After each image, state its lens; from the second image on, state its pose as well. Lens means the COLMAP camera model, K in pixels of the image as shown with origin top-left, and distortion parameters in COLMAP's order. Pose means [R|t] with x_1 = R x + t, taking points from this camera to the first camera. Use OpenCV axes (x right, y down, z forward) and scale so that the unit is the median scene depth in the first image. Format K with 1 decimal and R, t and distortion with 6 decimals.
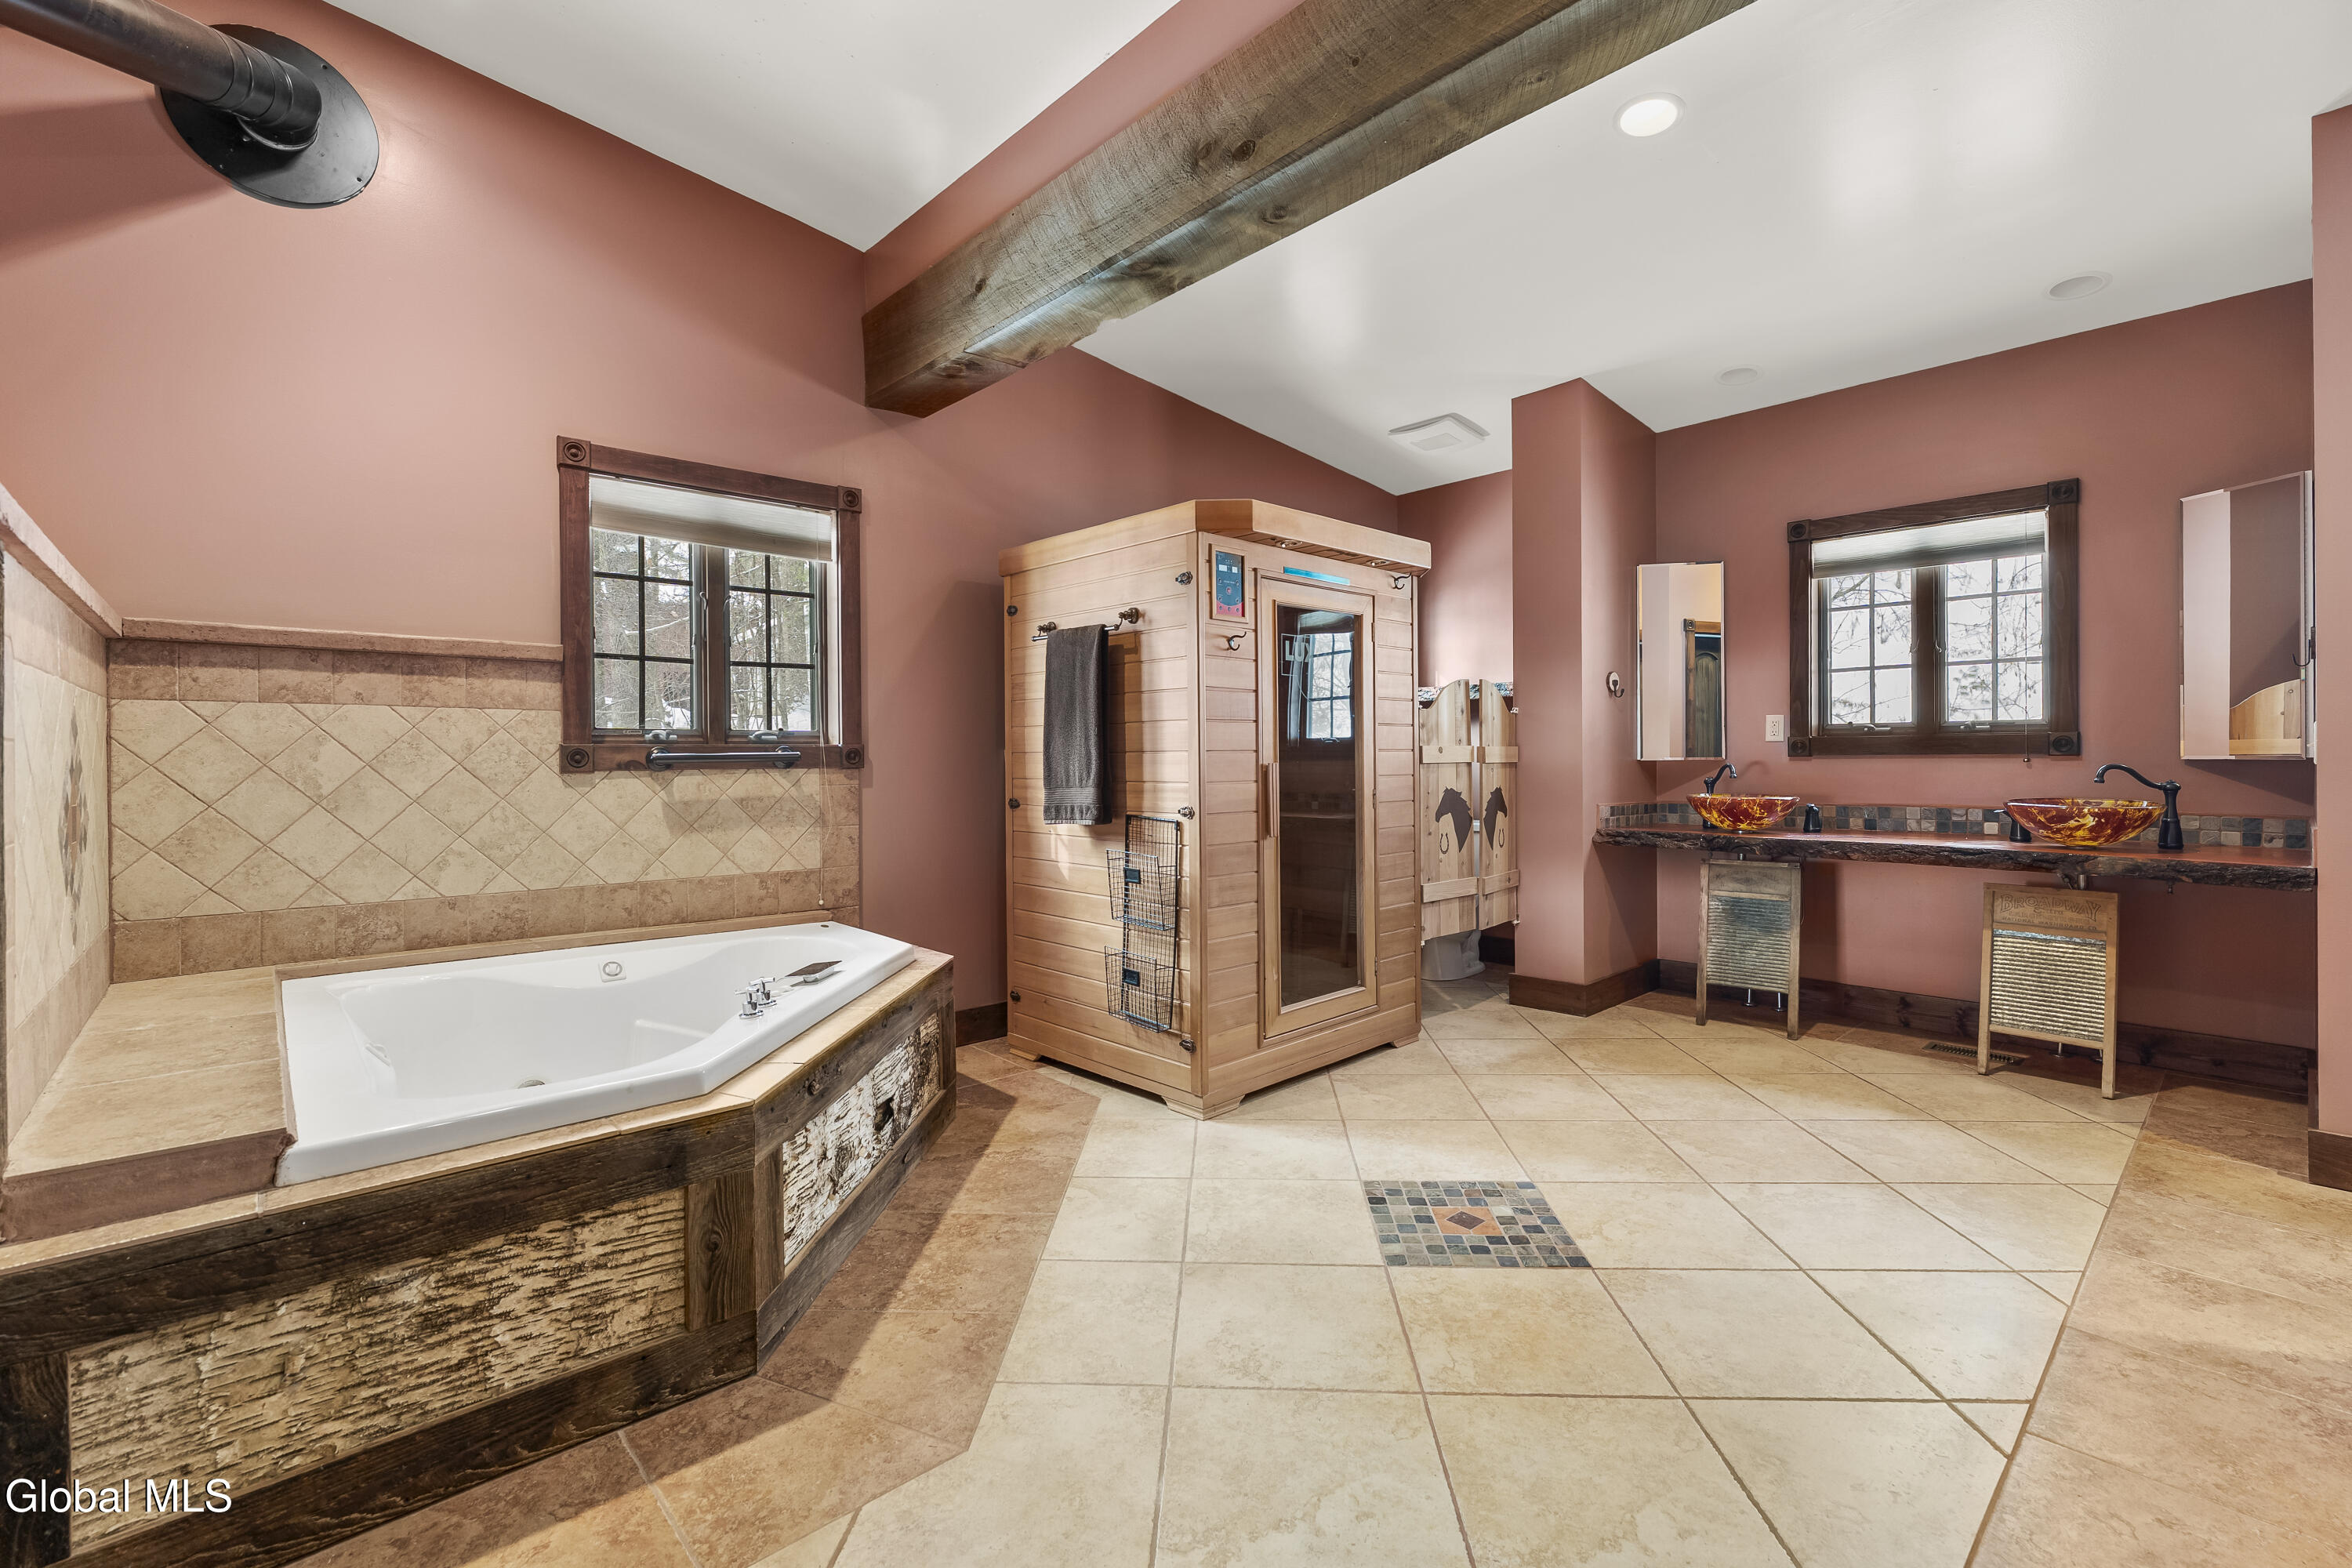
lens RADIAL K [[1025.3, 0, 1176.8], [0, 1025.3, 766.4], [0, 0, 1]] dist [0.002242, 0.000809]
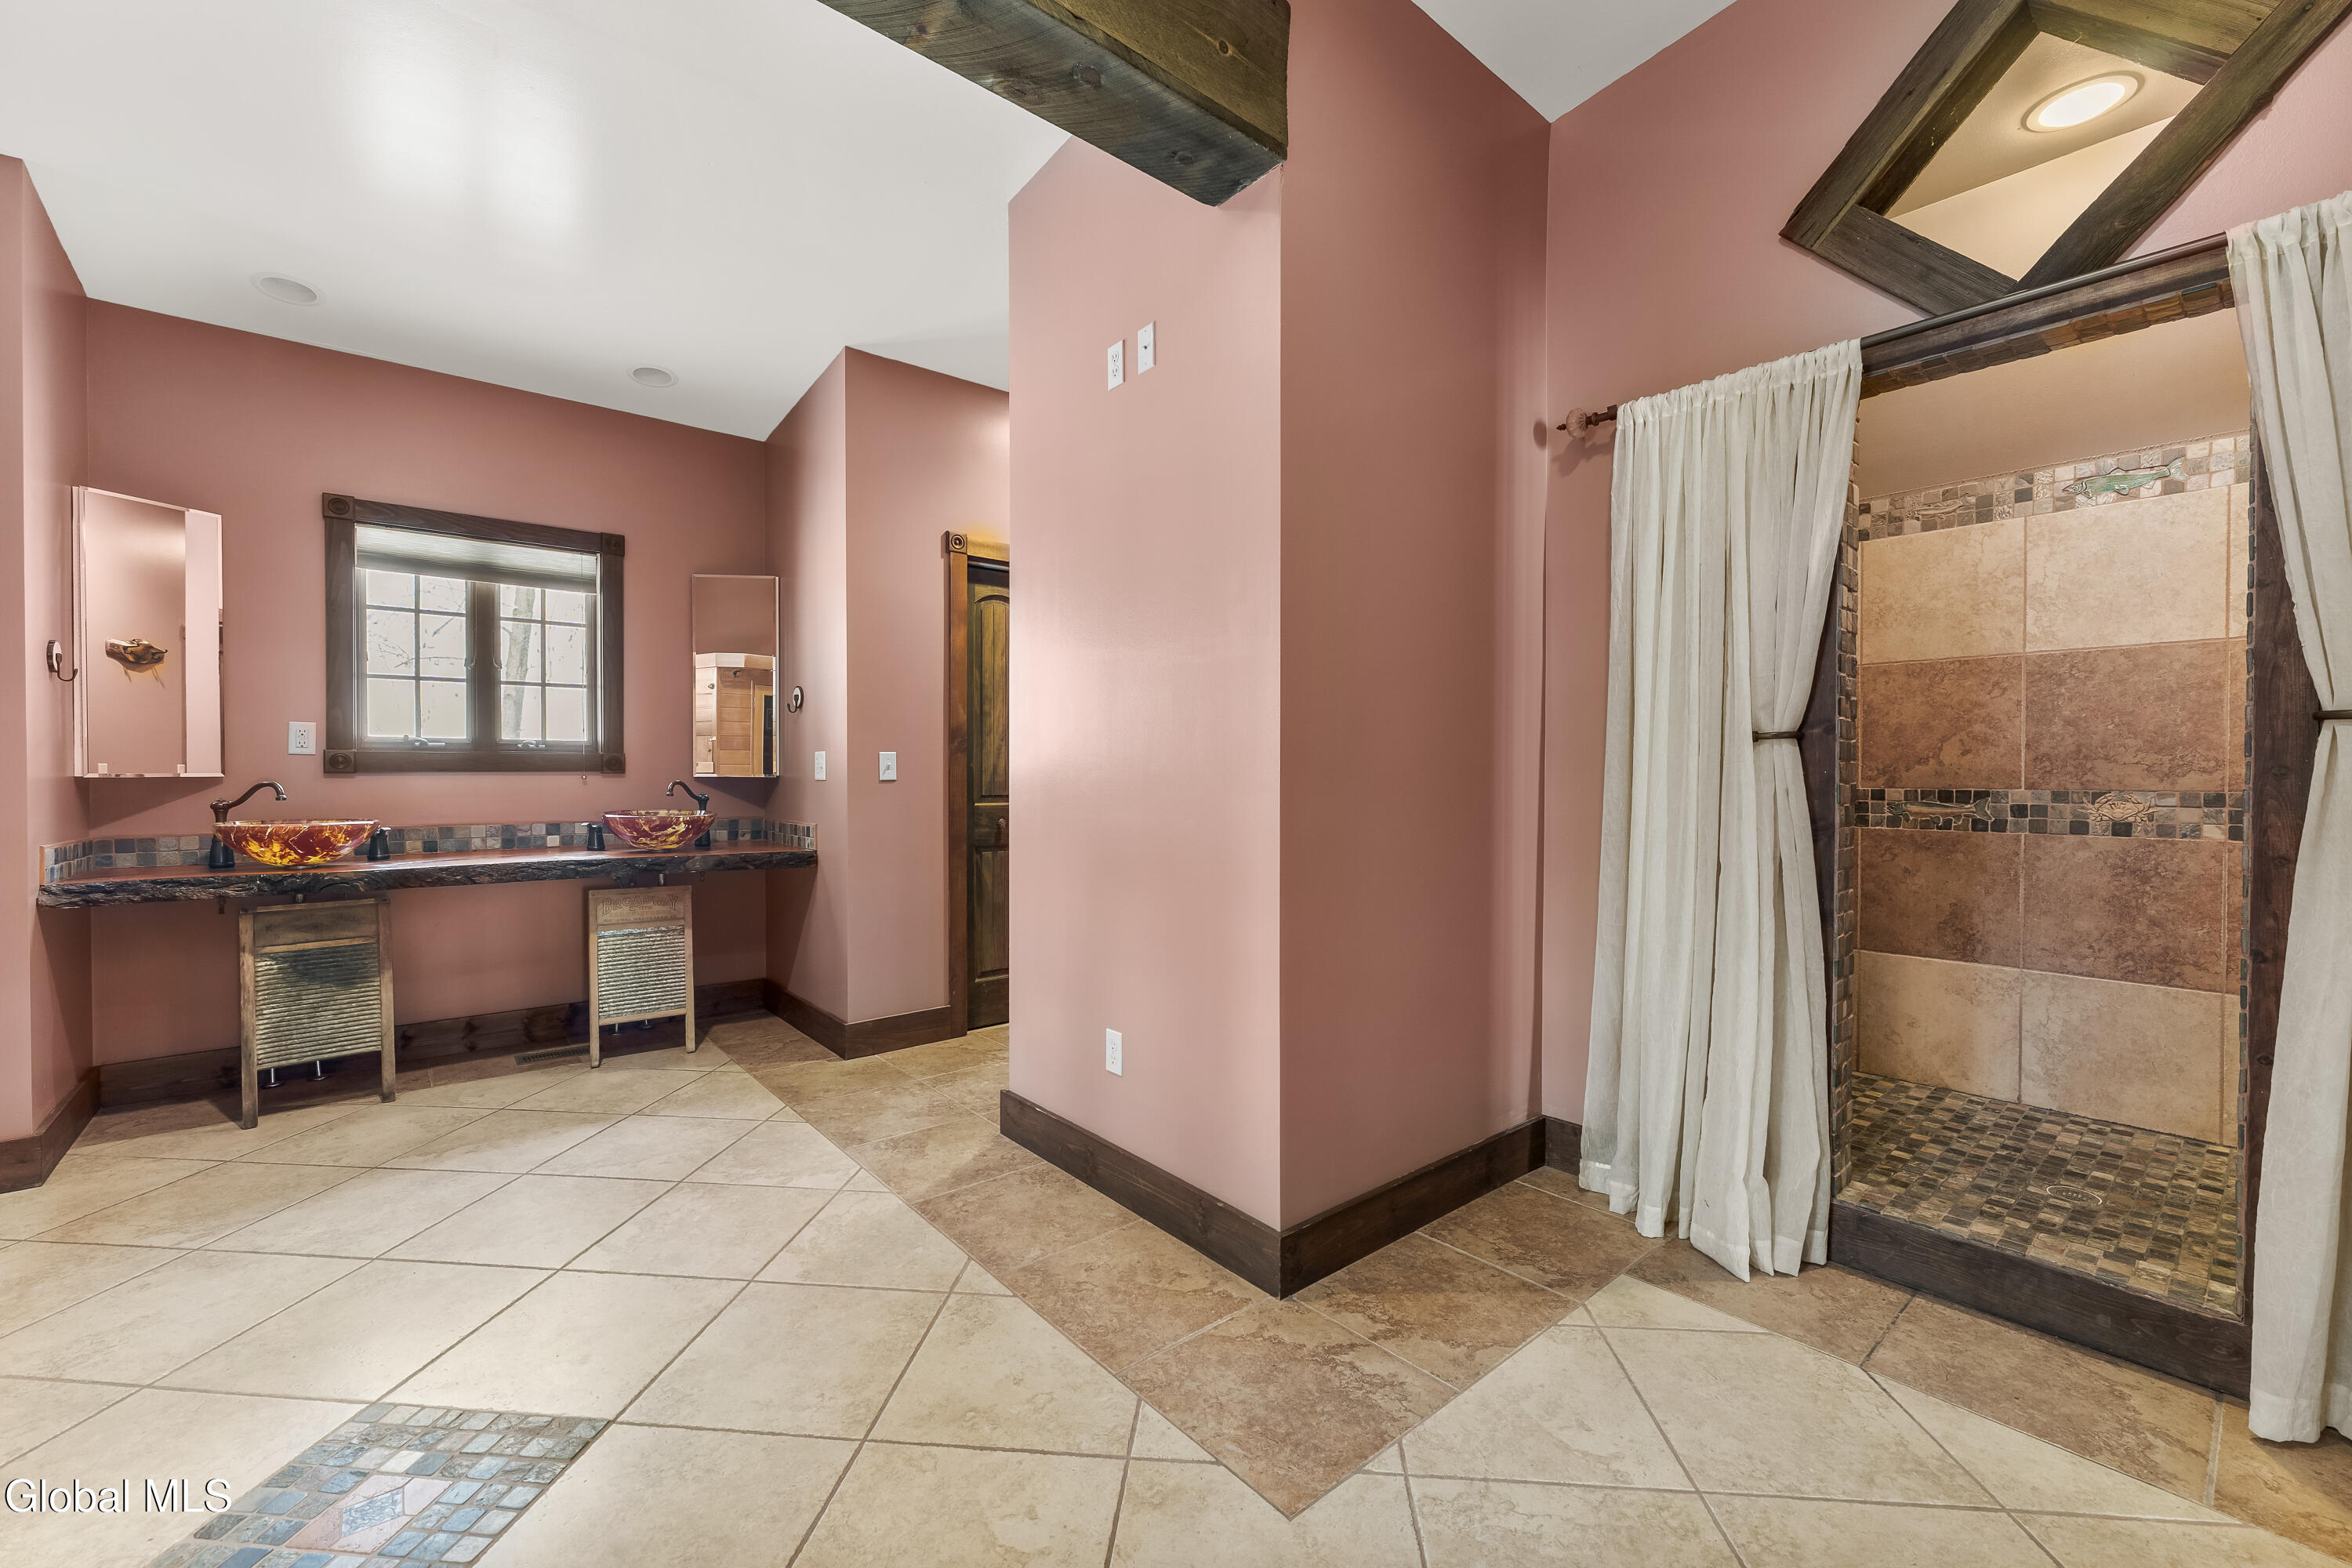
lens RADIAL K [[961.4, 0, 1176.2], [0, 961.4, 790.4], [0, 0, 1]] dist [-0.000303, 0.000149]
pose [[0.027502, -0.014446, 0.999517, -0.189577], [0.002961, 0.999892, 0.014370, -0.004993], [-0.999617, 0.002565, 0.027542, 0.322434]]
